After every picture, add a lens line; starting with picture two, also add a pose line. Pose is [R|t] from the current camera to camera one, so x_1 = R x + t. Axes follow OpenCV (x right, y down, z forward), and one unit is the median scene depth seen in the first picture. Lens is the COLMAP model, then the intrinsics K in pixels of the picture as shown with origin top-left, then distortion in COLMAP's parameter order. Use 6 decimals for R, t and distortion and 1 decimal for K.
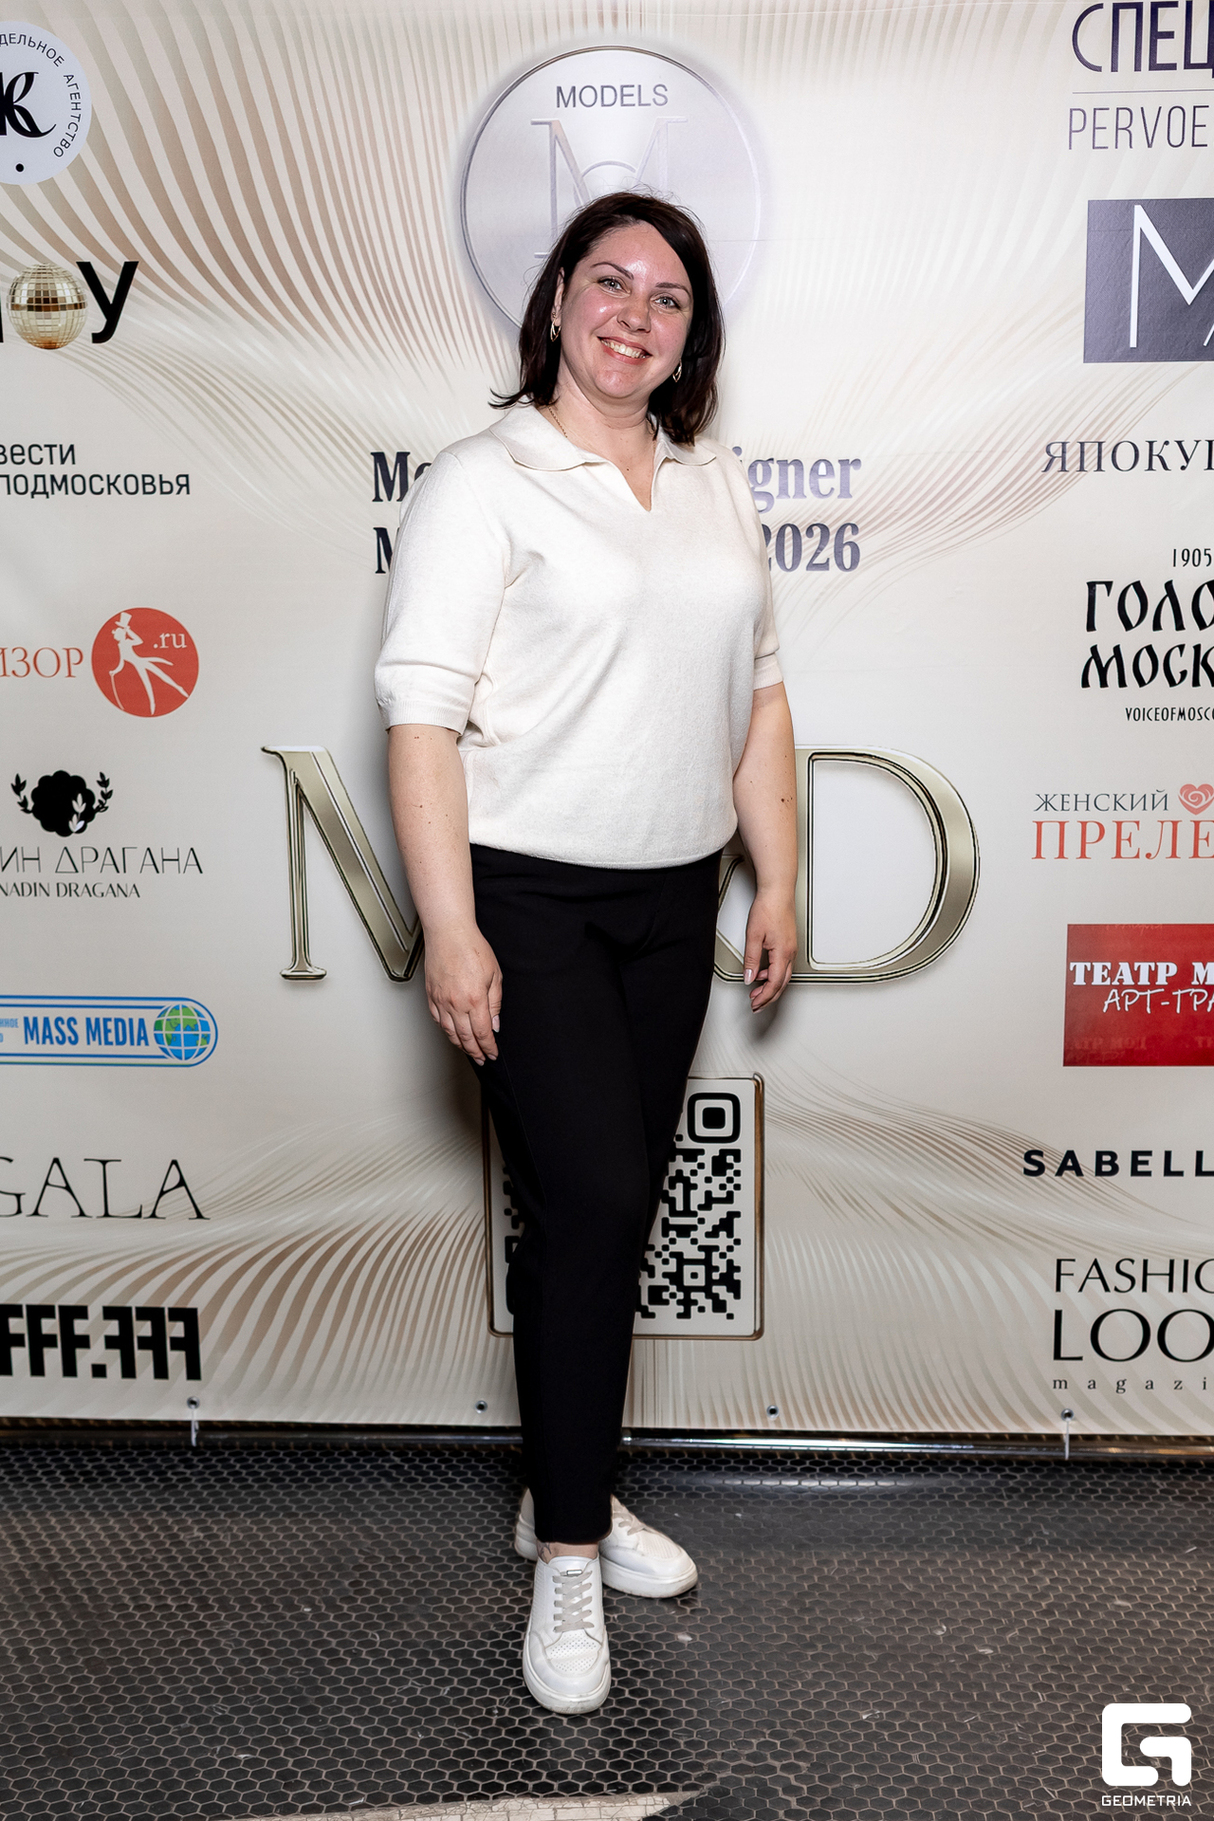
lens RADIAL K [[2420.9, 0, 665.0], [0, 2420.9, 1027.8], [0, 0, 1]] dist [-0.012831, 0.053790]
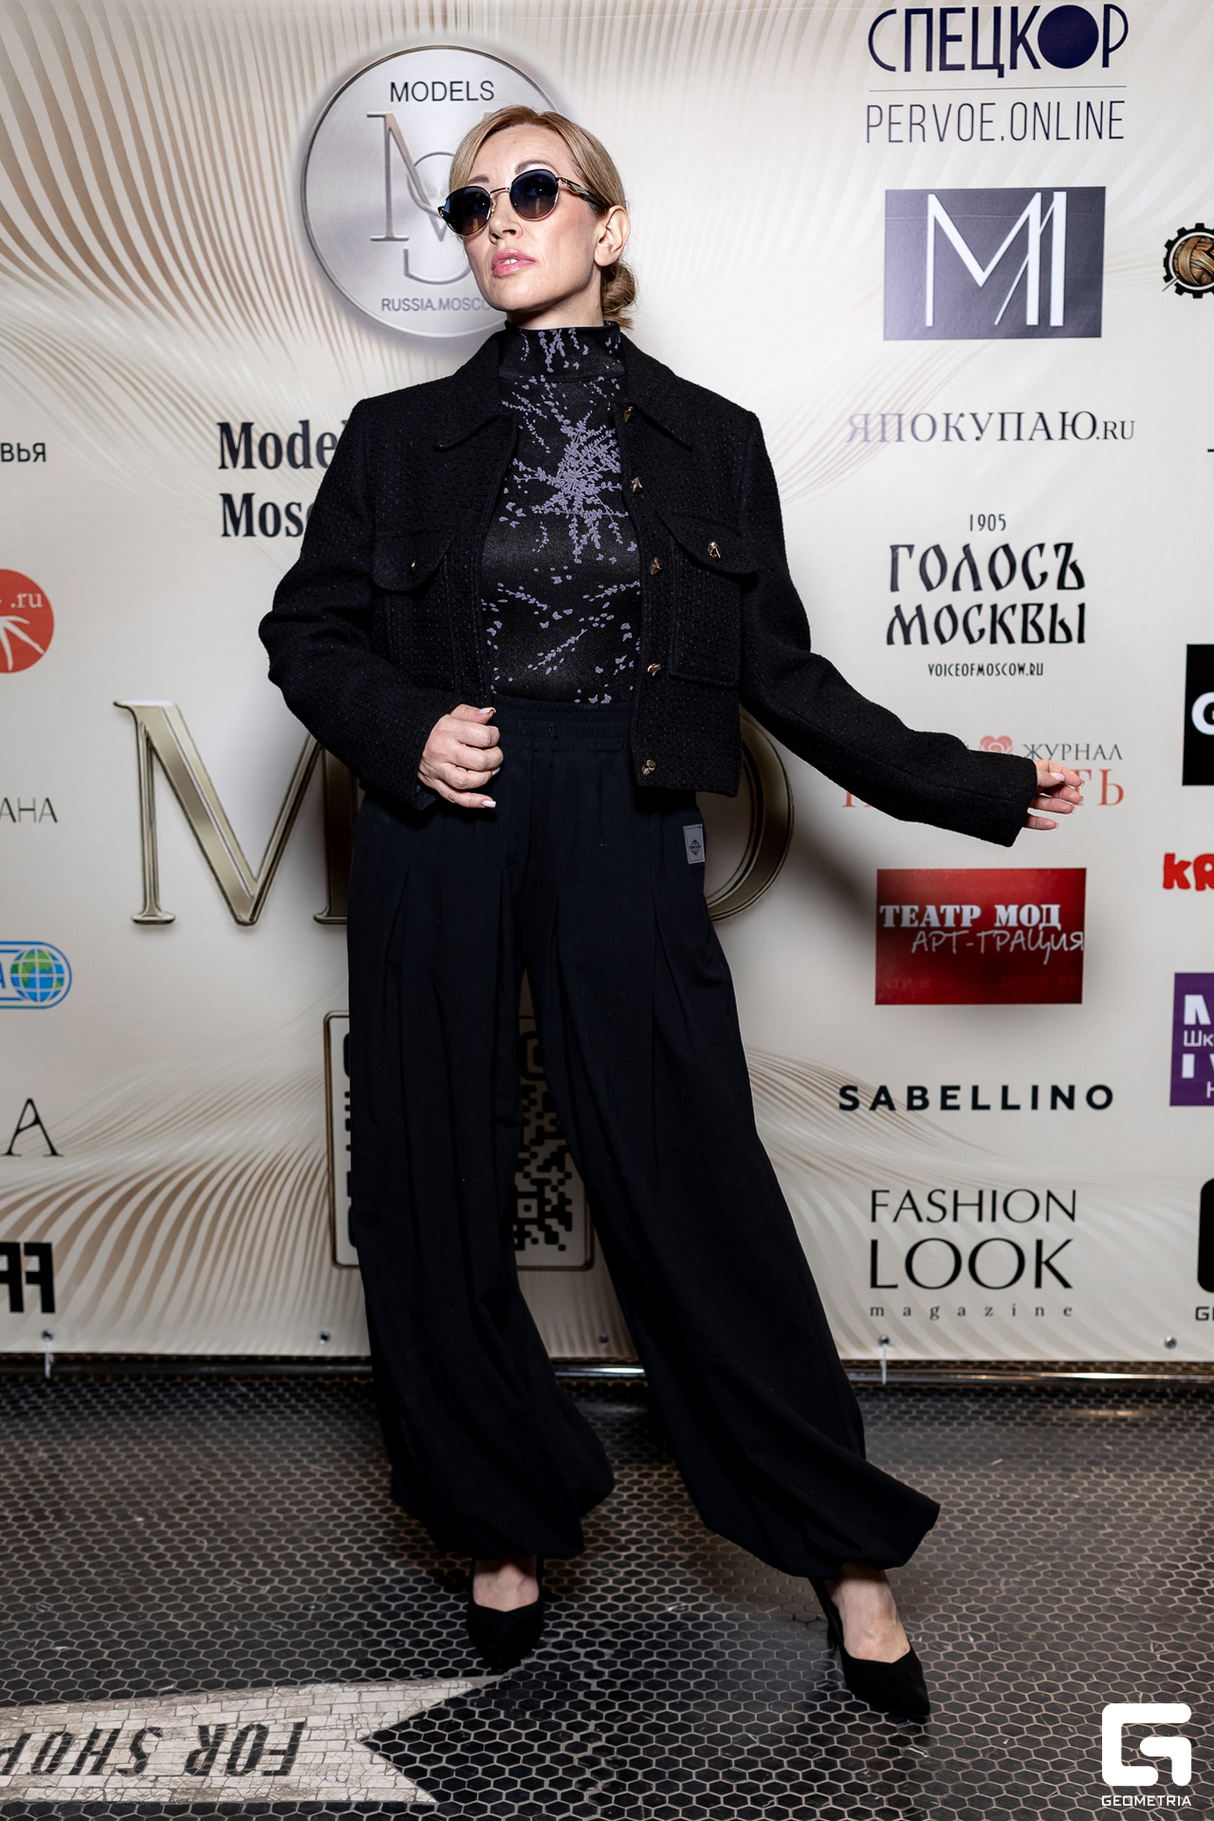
lens RADIAL K [[2235.7, 0, 644.2], [0, 2235.7, 970.6], [0, 0, 1]] dist [-0.011619, 0.035492]
pose [[0.999715, -0.000316, 0.023874, 0.041494], [0.001627, 0.998489, -0.054919, 0.055457], [-0.023821, 0.054943, 0.998205, 0.028964]]
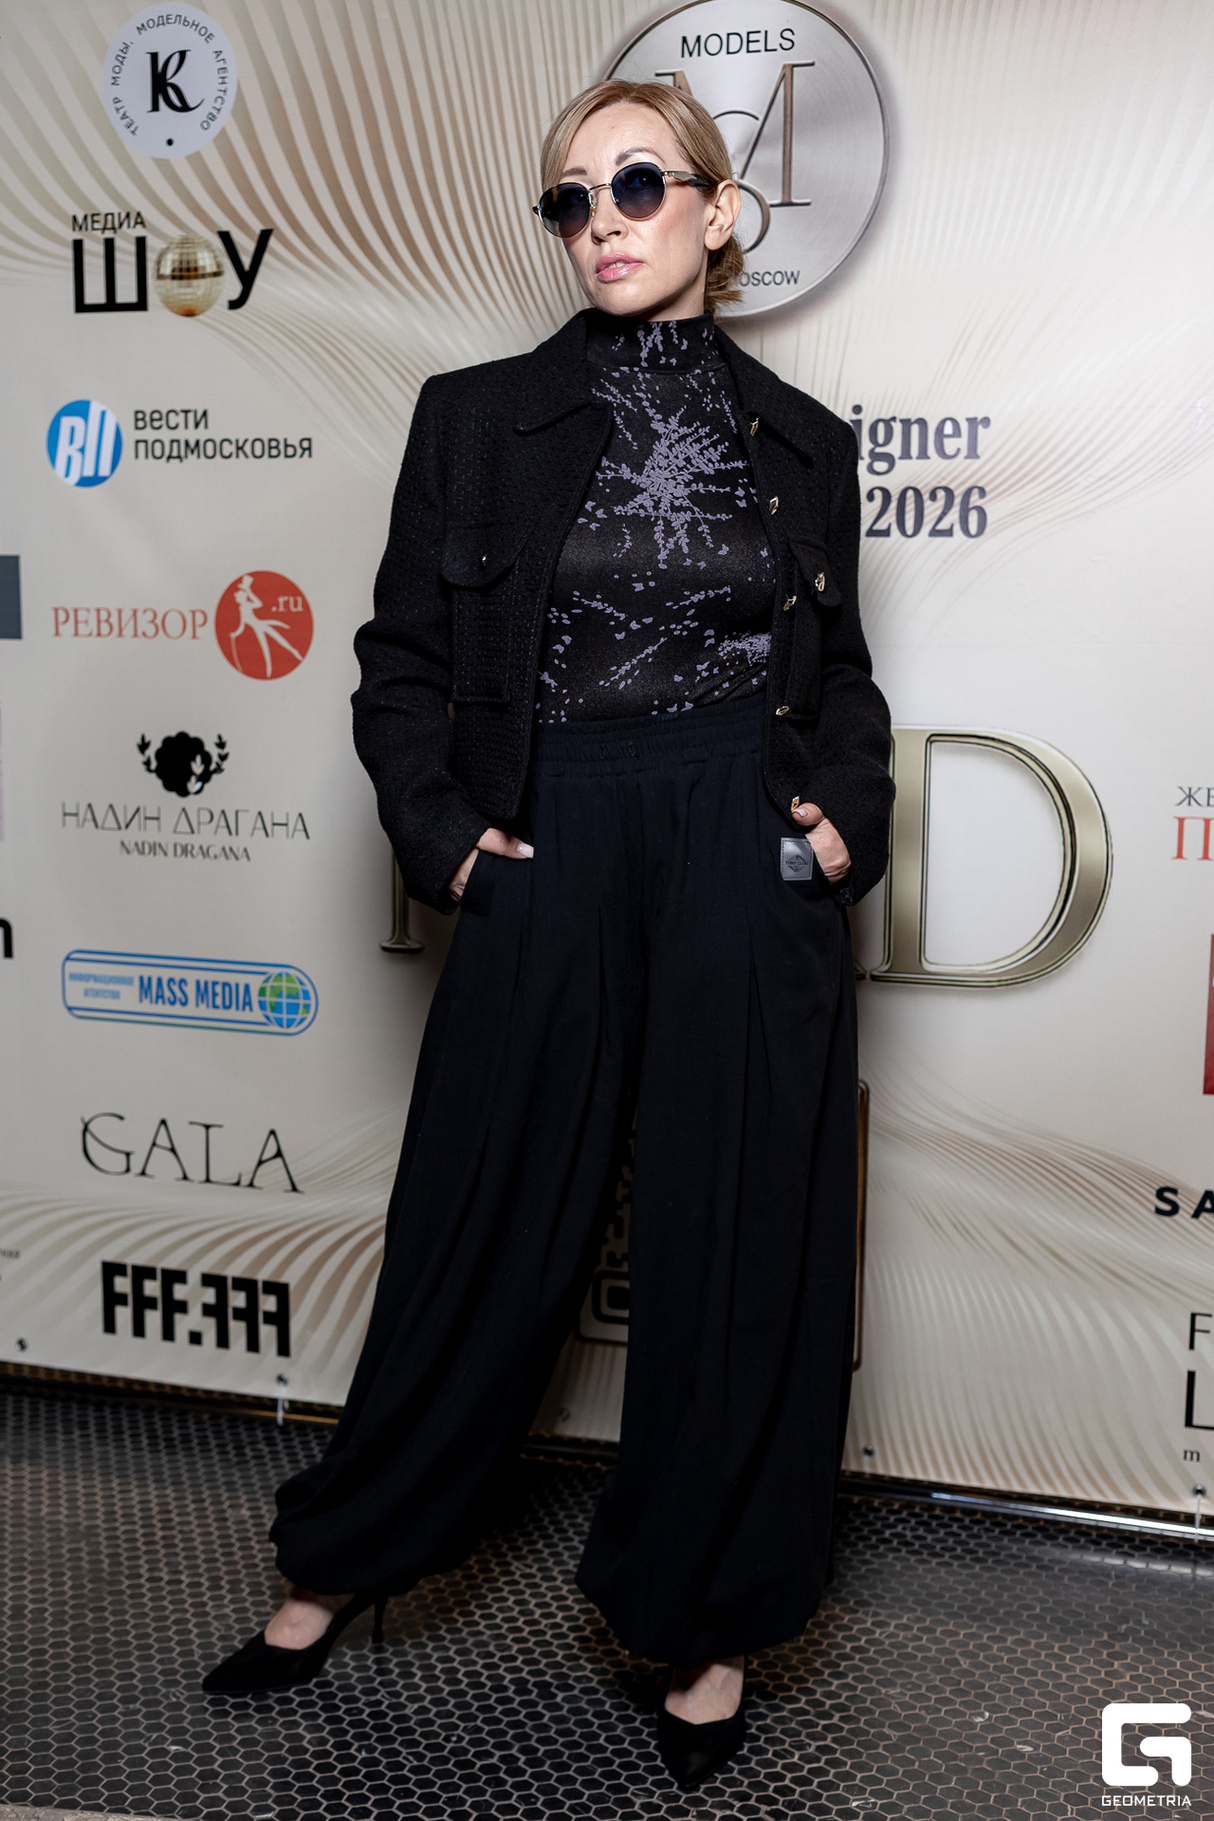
lens RADIAL K [[2241.7, 0, 550.6], [0, 2241.7, 933.4], [0, 0, 1]] dist [-0.046353, 0.109916]
pose [[0.967216, 0.051390, -0.248702, 0.136626], [-0.069031, 0.995640, -0.062734, 0.025636], [0.244394, 0.077845, 0.966546, 0.145436]]
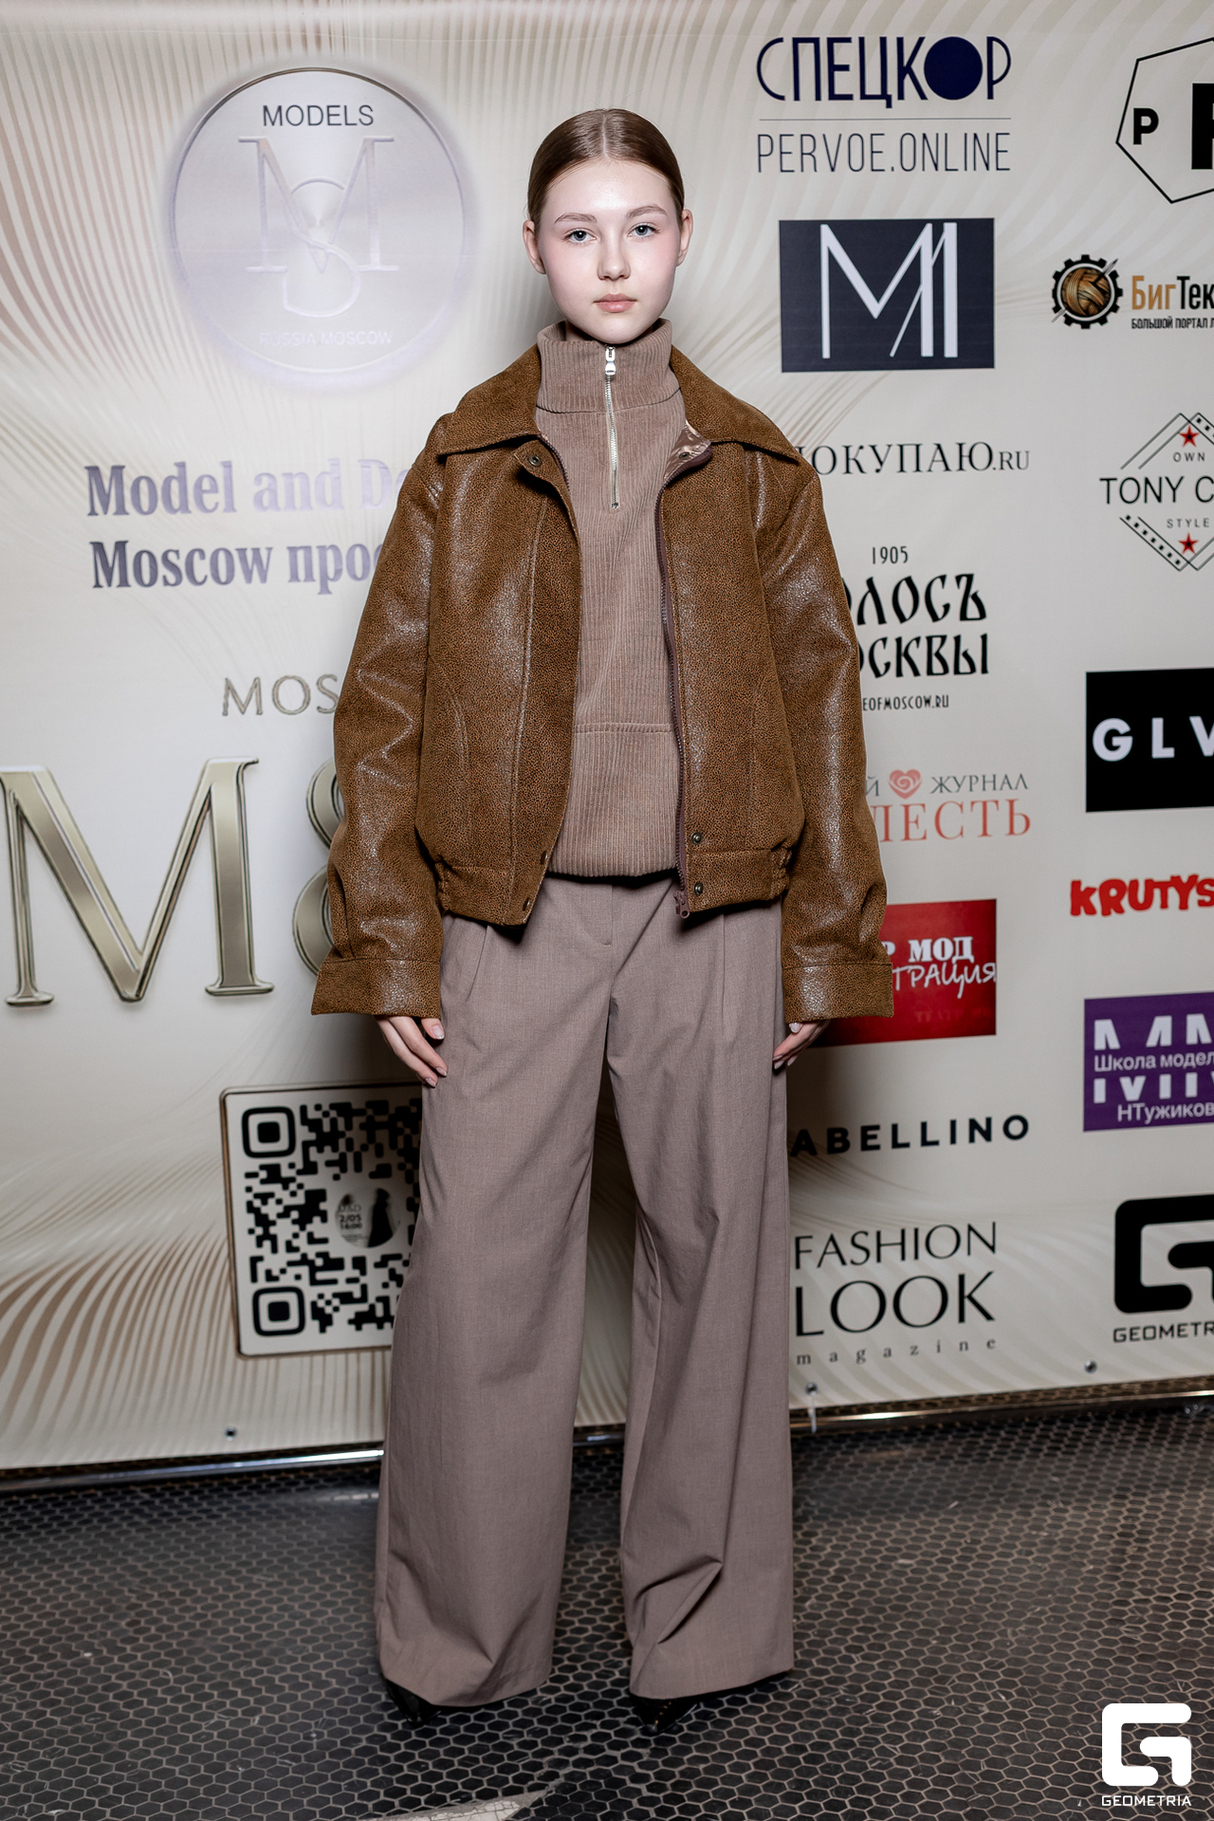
lens RADIAL K [[2249.9, 0, 628.9], [0, 2249.9, 963.2], [0, 0, 1]] dist [-0.042683, 0.085428]
pose [[0.980572, -0.051726, 0.189217, -0.085535], [0.063137, 0.996500, -0.054782, 0.028498], [-0.185721, 0.065665, 0.980406, 0.071151]]
